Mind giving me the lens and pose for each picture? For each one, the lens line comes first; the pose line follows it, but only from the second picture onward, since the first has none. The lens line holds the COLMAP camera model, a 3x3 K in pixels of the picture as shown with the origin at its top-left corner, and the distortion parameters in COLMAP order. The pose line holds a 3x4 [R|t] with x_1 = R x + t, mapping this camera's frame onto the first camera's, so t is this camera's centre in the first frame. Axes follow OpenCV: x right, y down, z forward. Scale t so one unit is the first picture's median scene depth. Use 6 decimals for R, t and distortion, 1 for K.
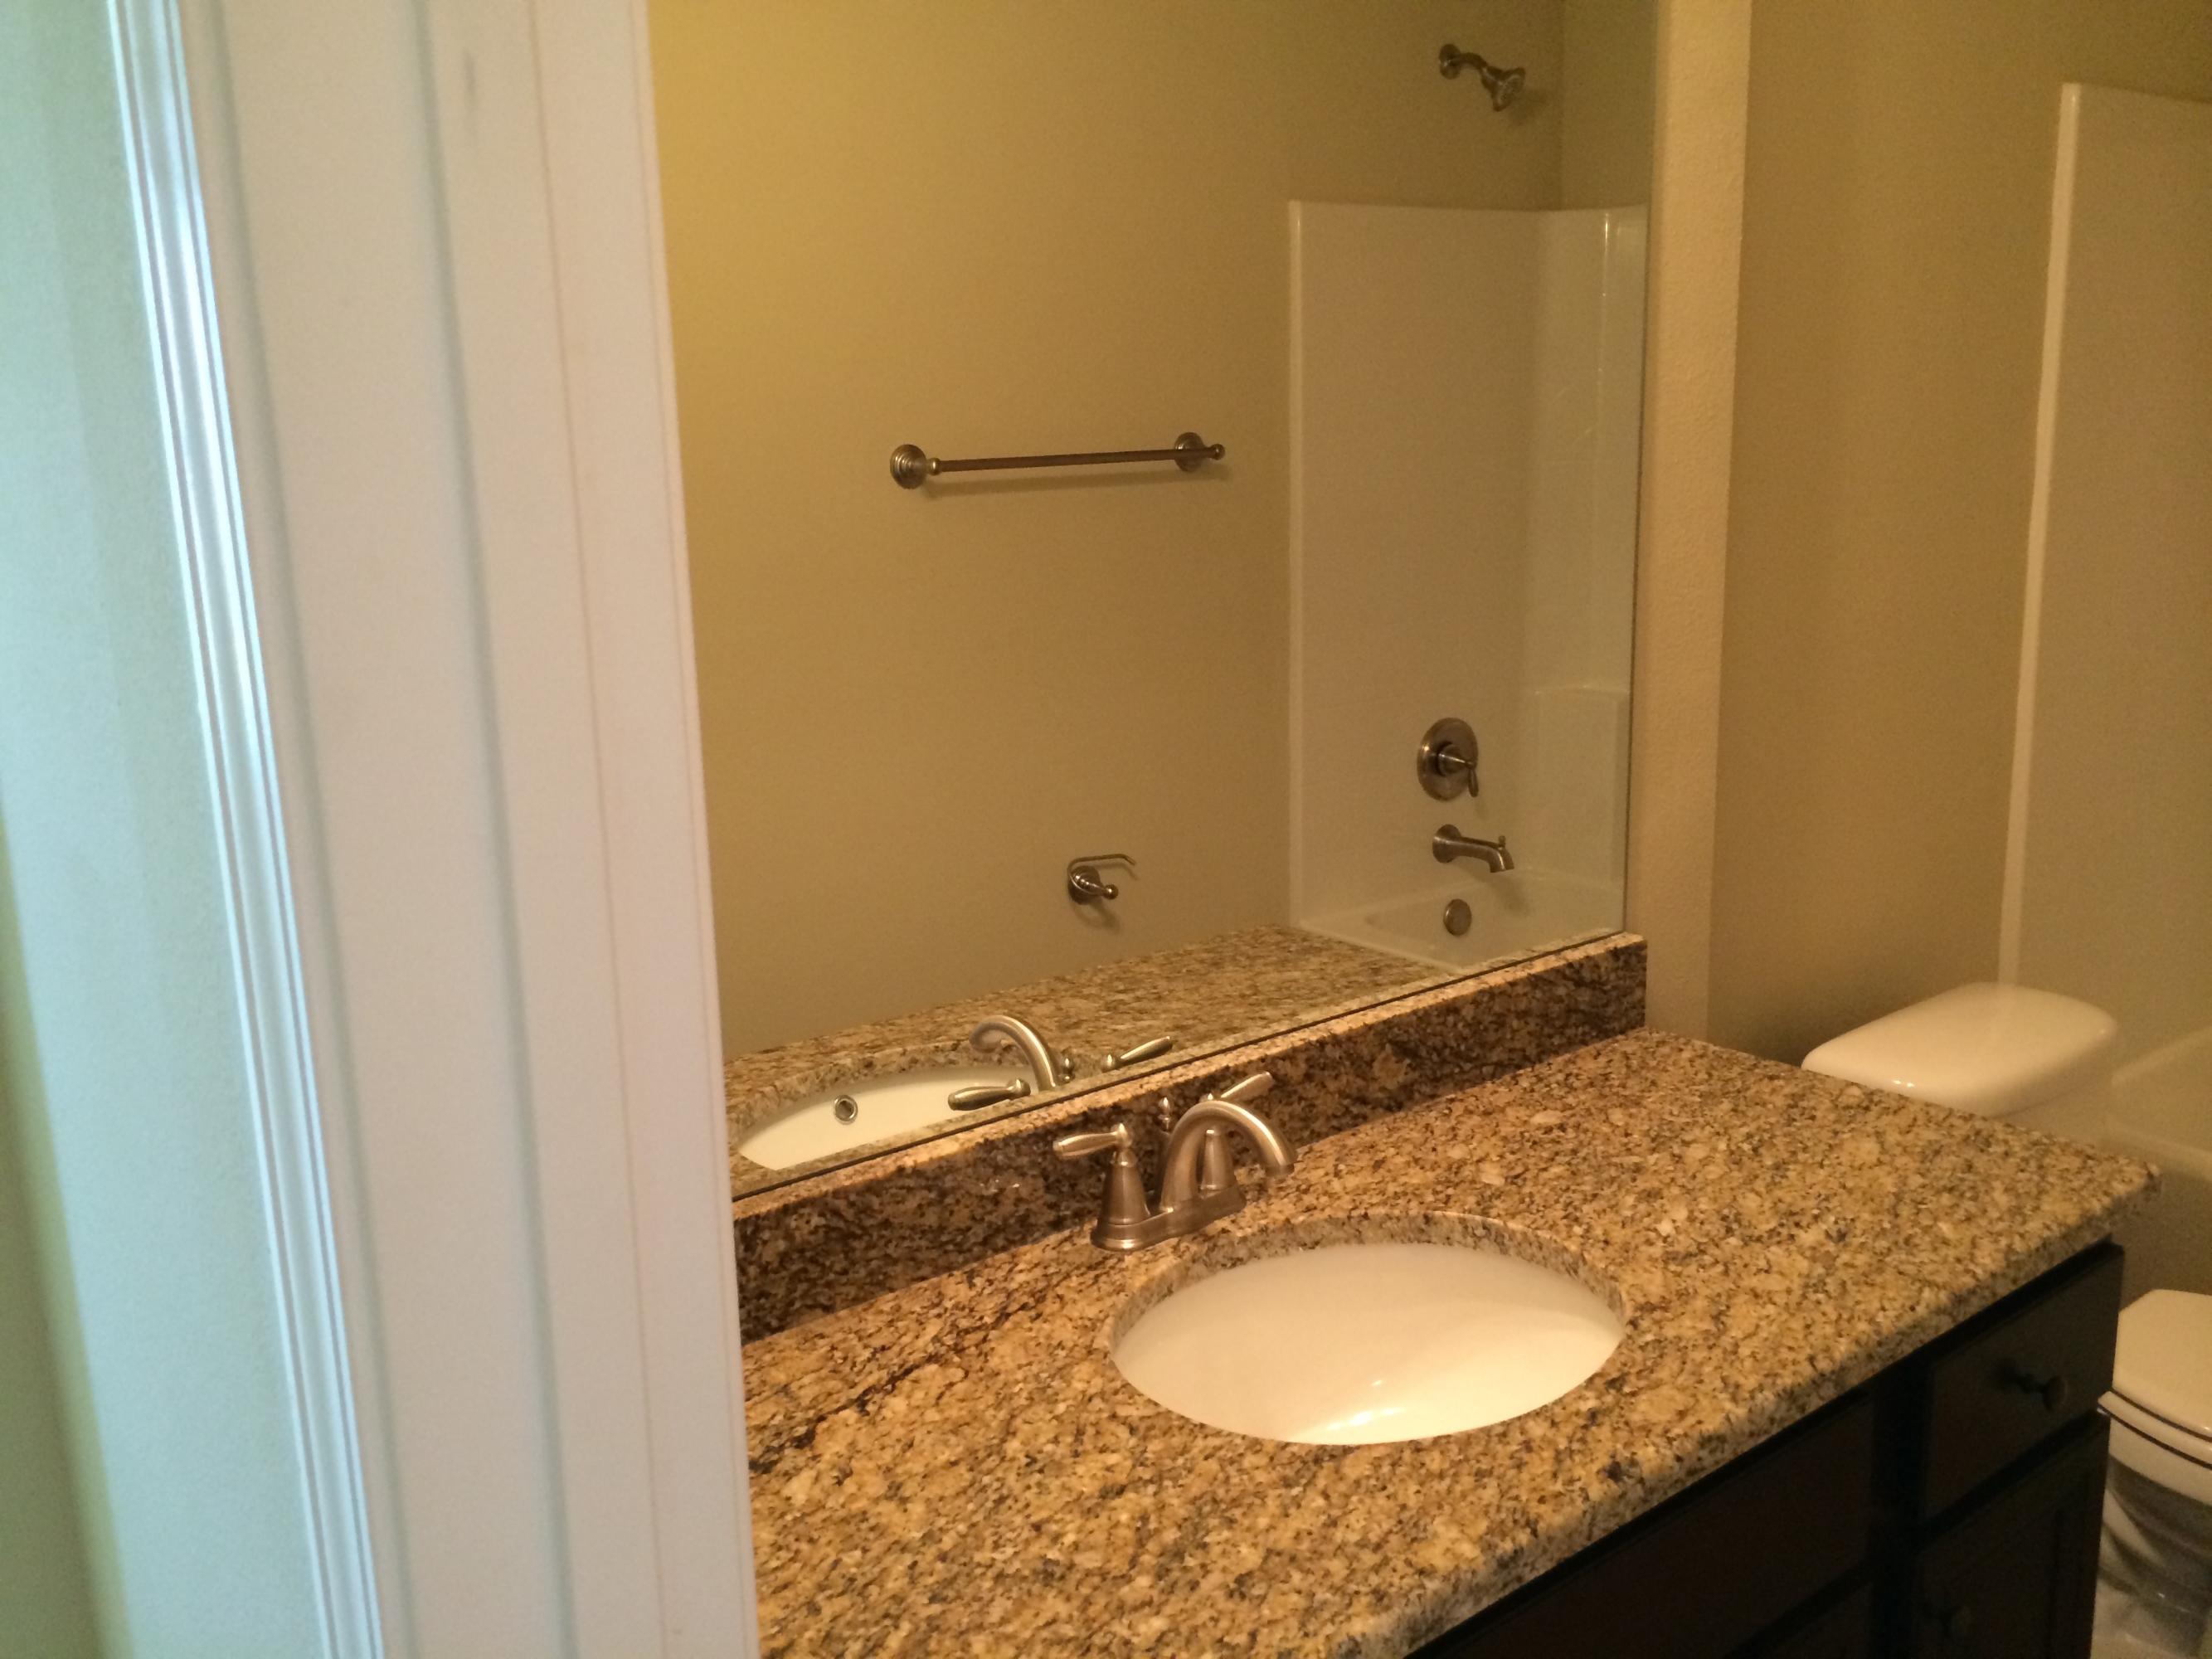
lens RADIAL K [[1911.1, 0, 1098.2], [0, 1911.1, 824.9], [0, 0, 1]] dist [0.104958, -0.143884]
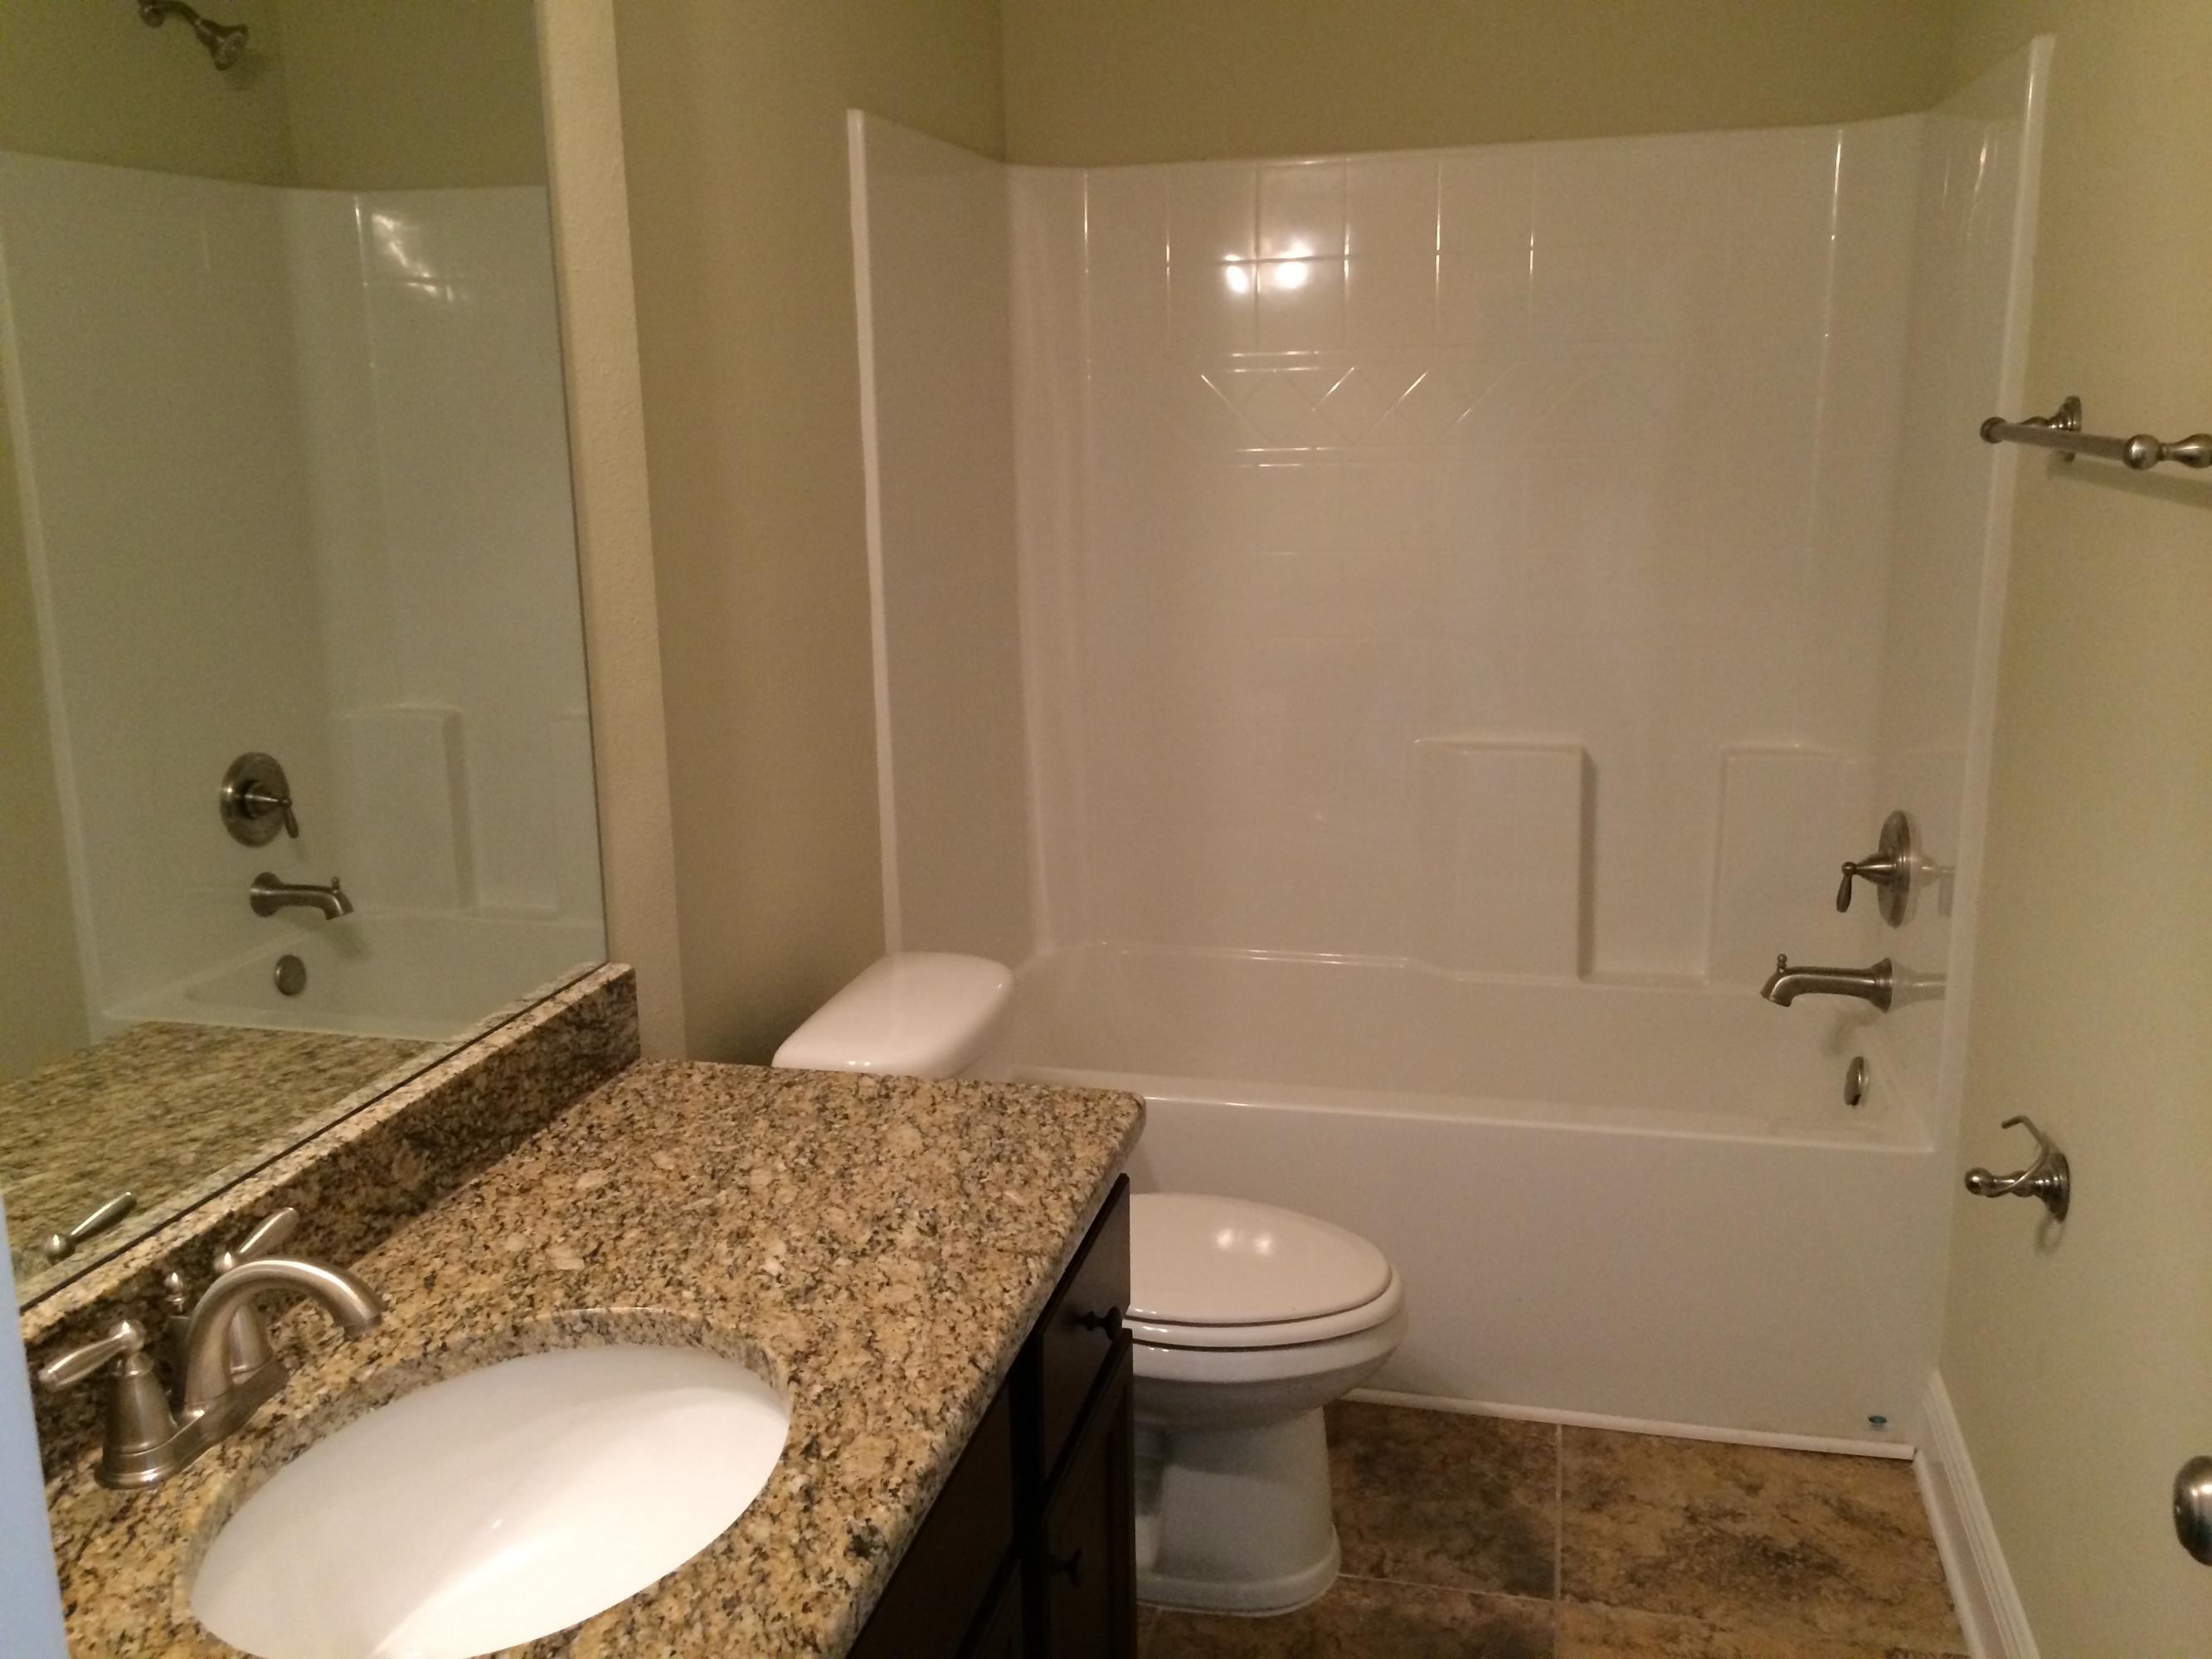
lens RADIAL K [[1911.1, 0, 1098.2], [0, 1911.1, 824.9], [0, 0, 1]] dist [0.104958, -0.143884]
pose [[0.790838, -0.116368, 0.600861, -0.115290], [0.118738, 0.992277, 0.035894, -0.020293], [-0.600397, 0.042959, 0.798547, 0.131325]]
